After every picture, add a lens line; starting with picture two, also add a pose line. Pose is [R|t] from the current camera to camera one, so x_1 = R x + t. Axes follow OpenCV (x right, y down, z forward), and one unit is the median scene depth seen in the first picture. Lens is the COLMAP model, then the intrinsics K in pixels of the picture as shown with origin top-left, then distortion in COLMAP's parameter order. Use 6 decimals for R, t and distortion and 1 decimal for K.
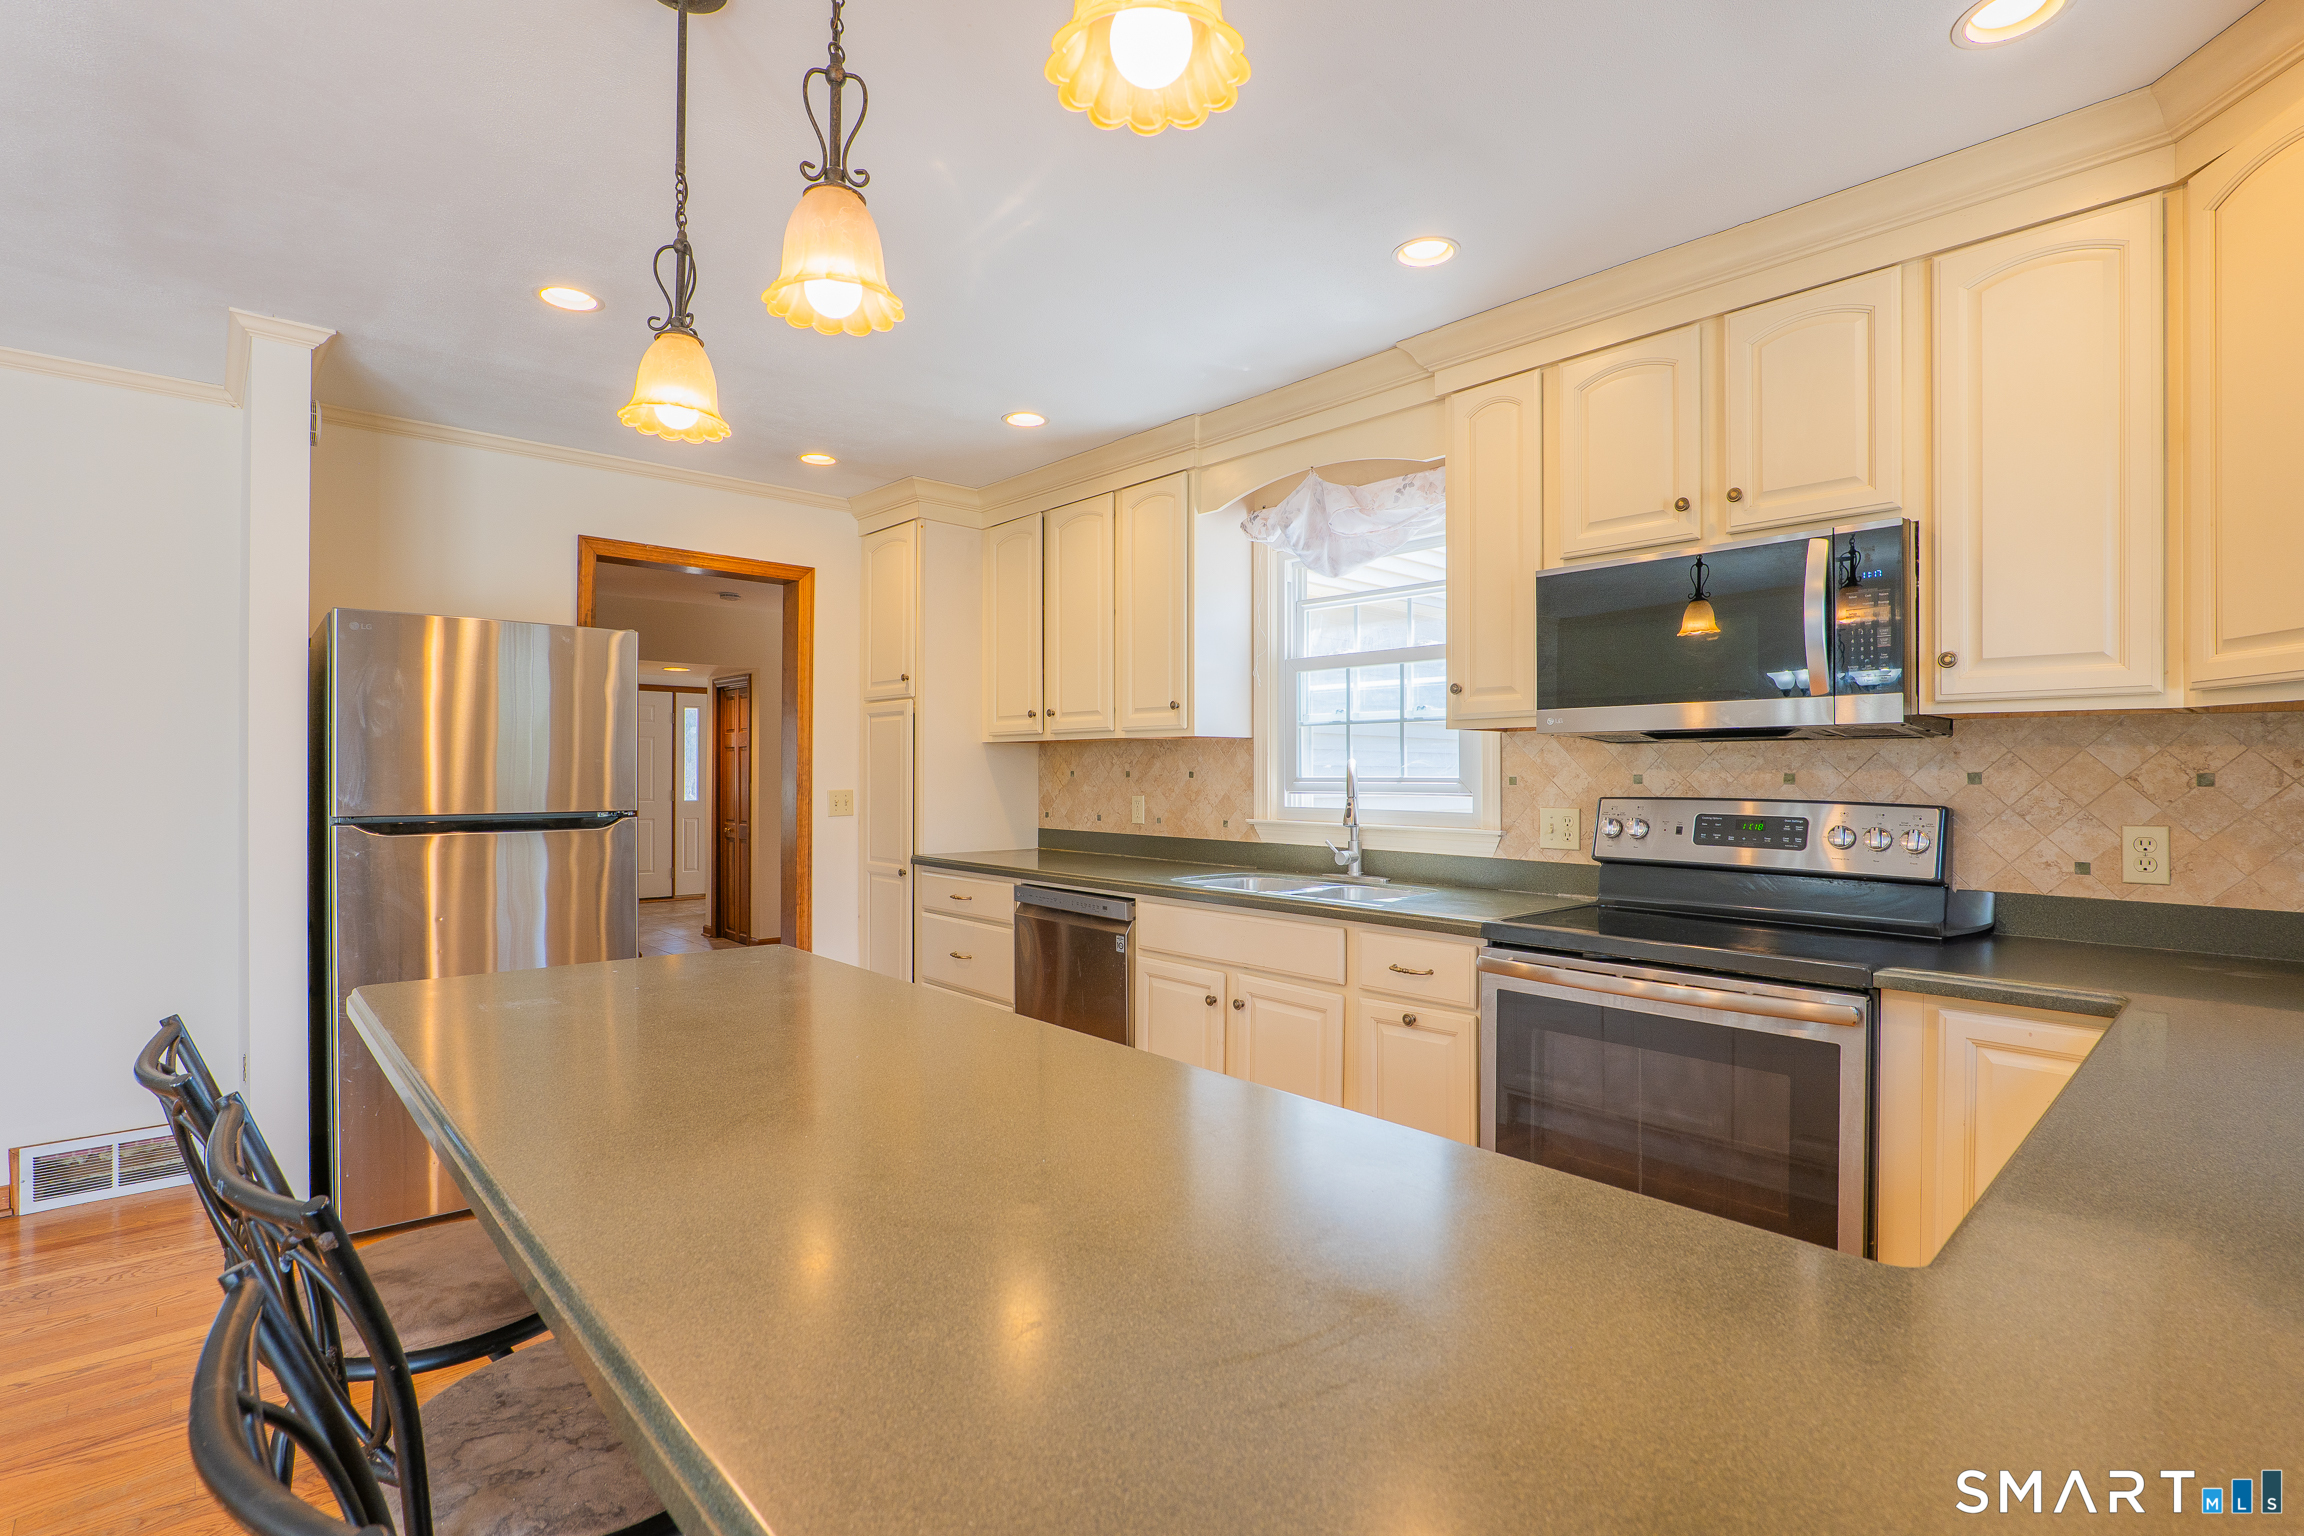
lens RADIAL K [[1072.2, 0, 1165.6], [0, 1072.2, 773.9], [0, 0, 1]] dist [-0.019818, 0.004480]
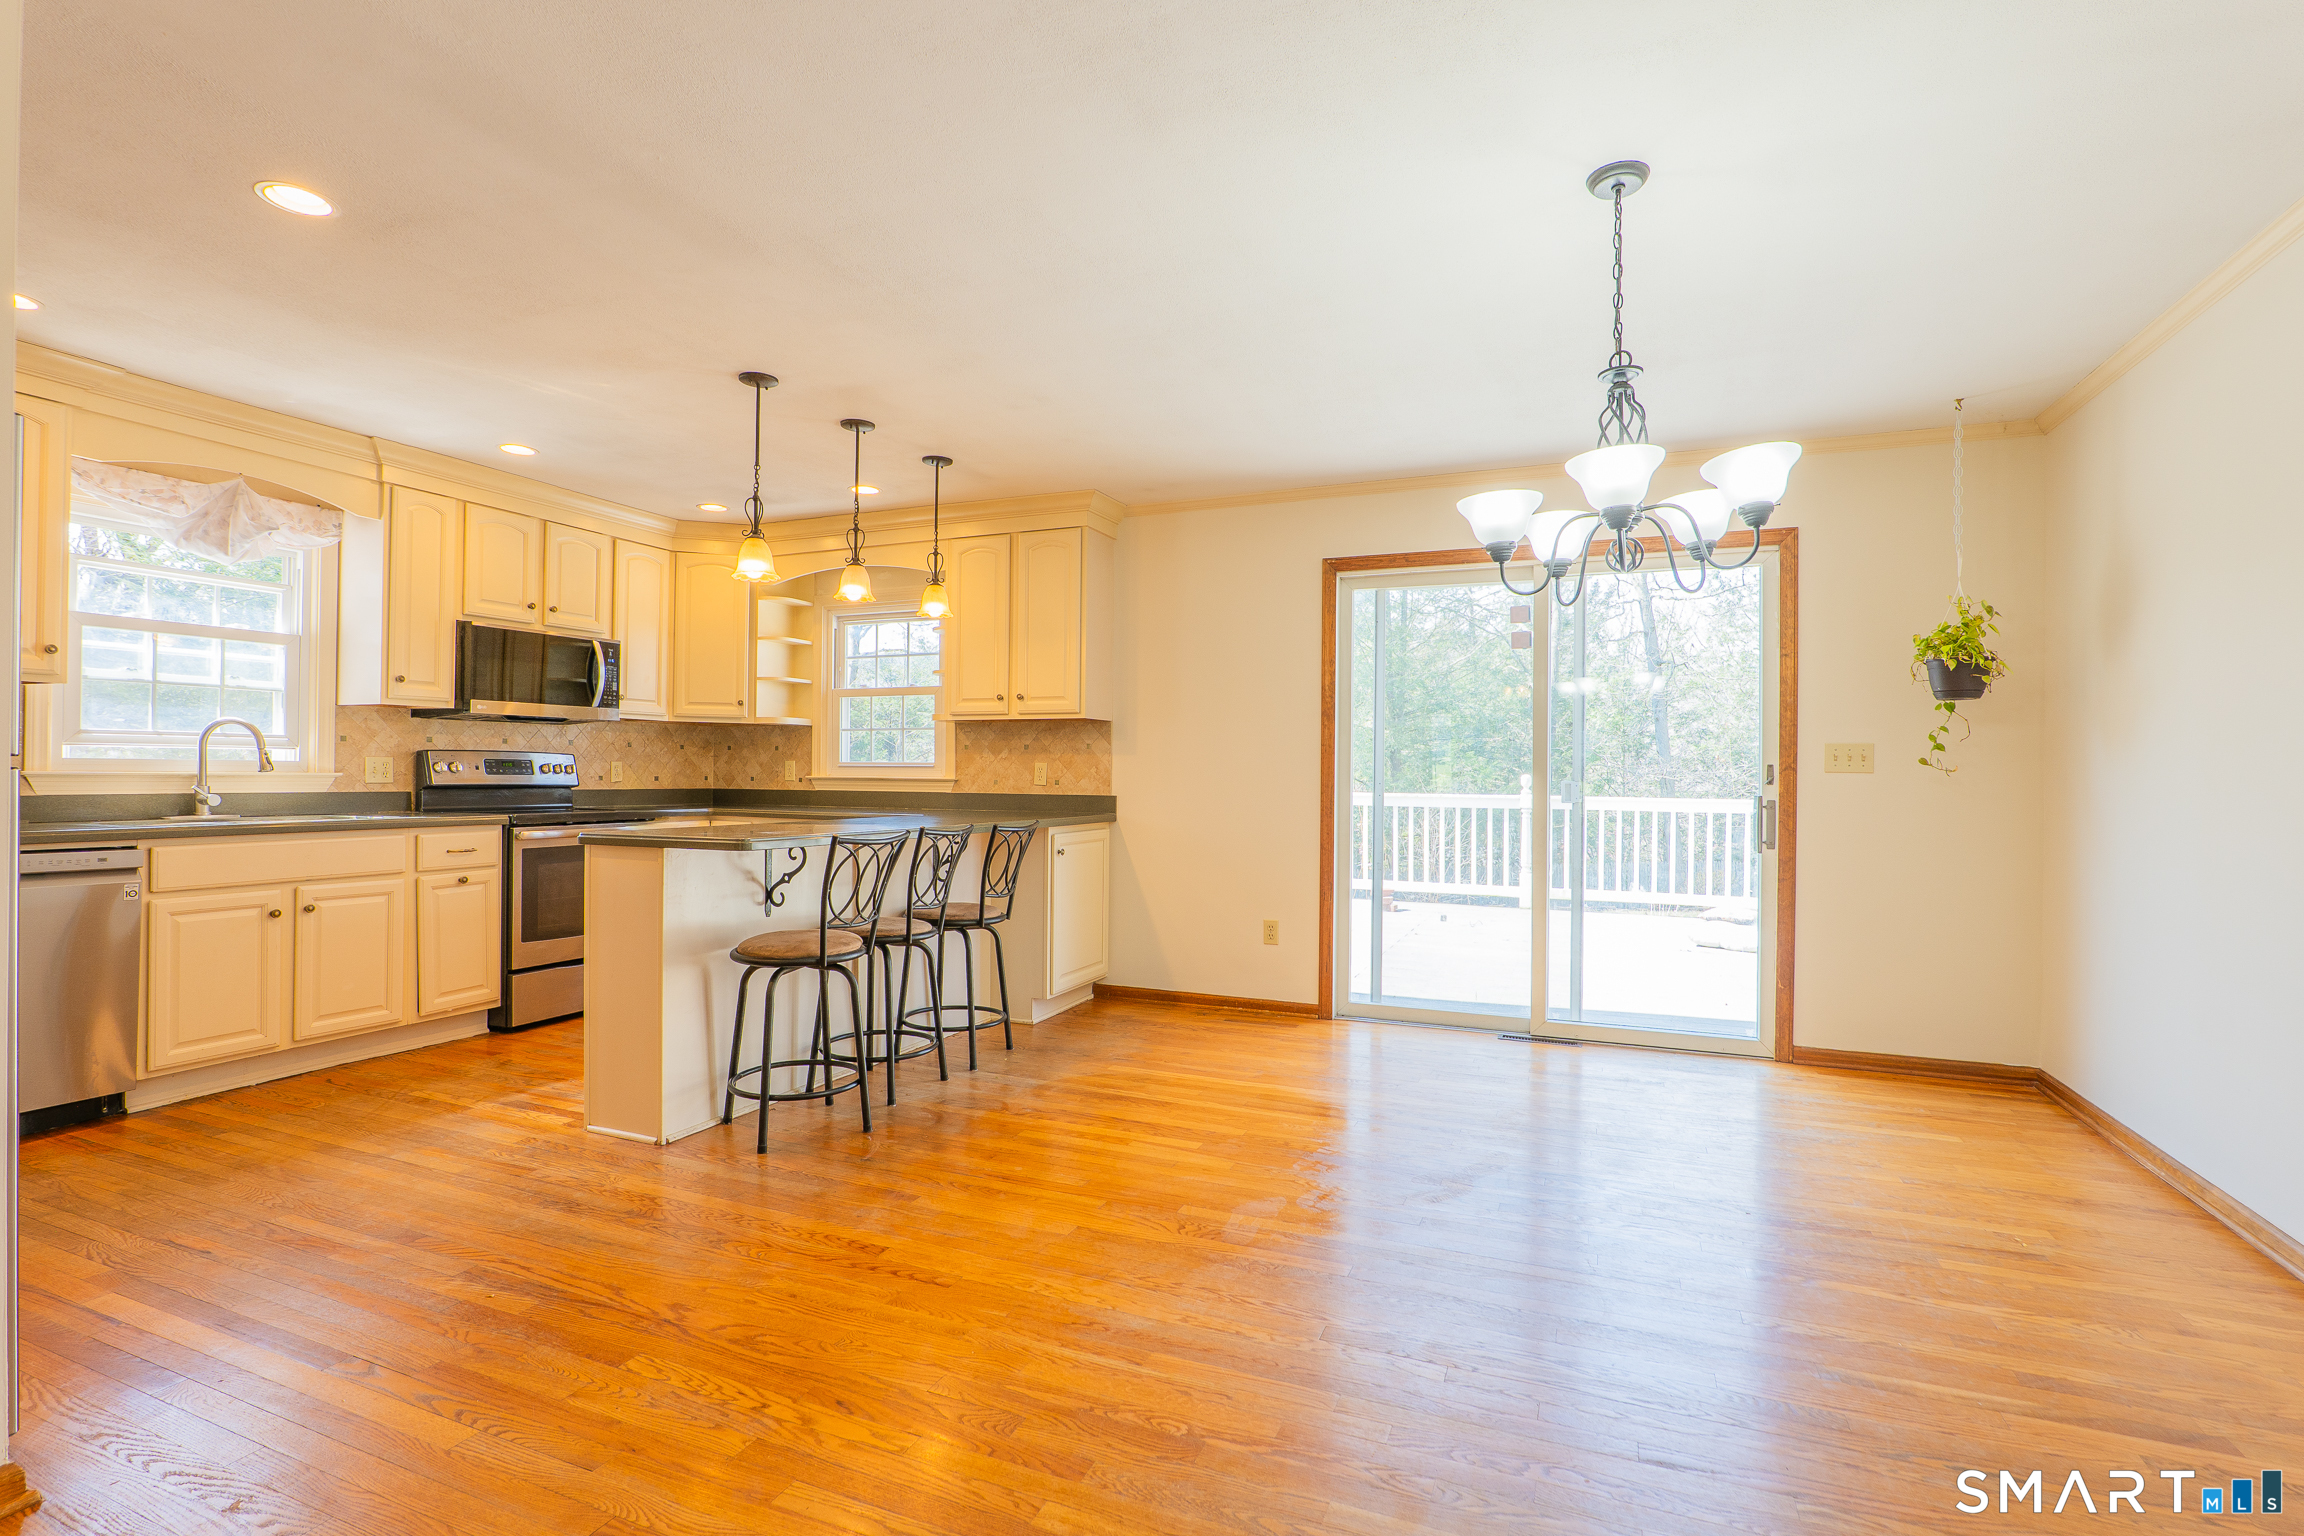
lens RADIAL K [[1072.2, 0, 1146.0], [0, 1072.2, 765.6], [0, 0, 1]] dist [-0.019818, 0.004480]
pose [[-0.402546, -0.000503, 0.915400, -1.518946], [-0.009351, 0.999950, -0.003562, 0.040486], [-0.915352, -0.009994, -0.402530, 0.608689]]
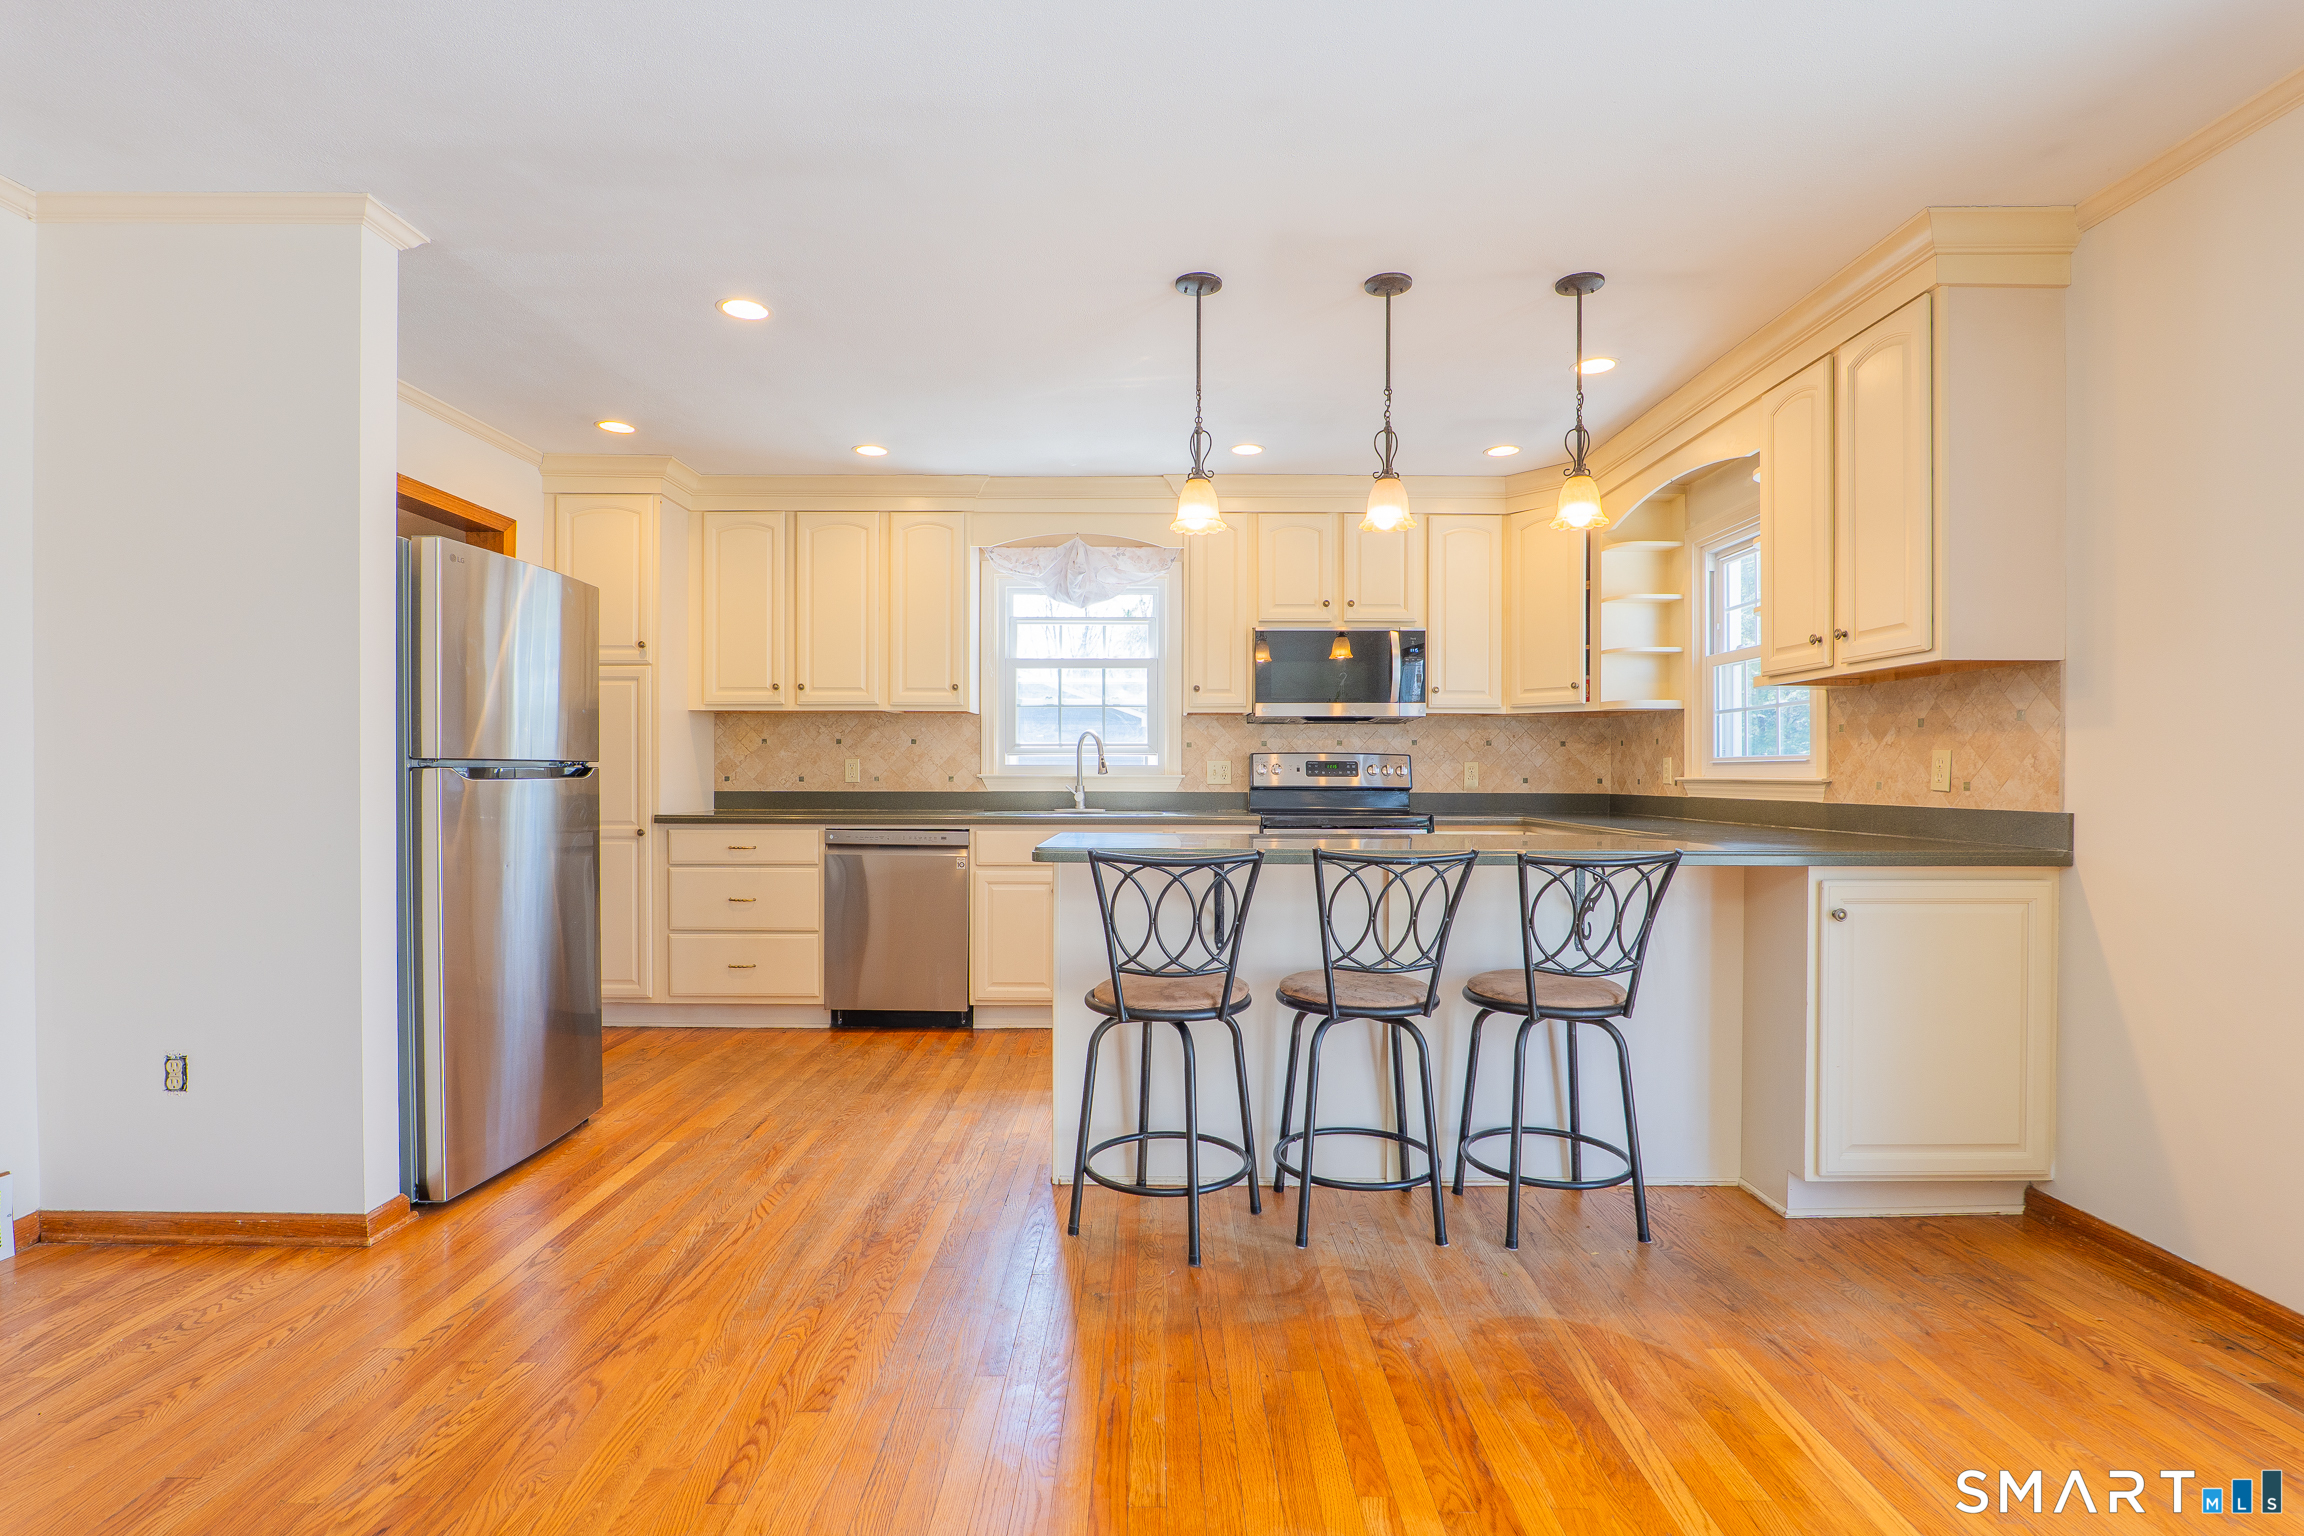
lens RADIAL K [[1072.2, 0, 1160.9], [0, 1072.2, 774.9], [0, 0, 1]] dist [-0.019818, 0.004480]
pose [[0.675667, -0.003185, 0.737200, -0.988453], [0.001061, 0.999994, 0.003348, 0.050050], [-0.737206, -0.001480, 0.675666, -0.105283]]
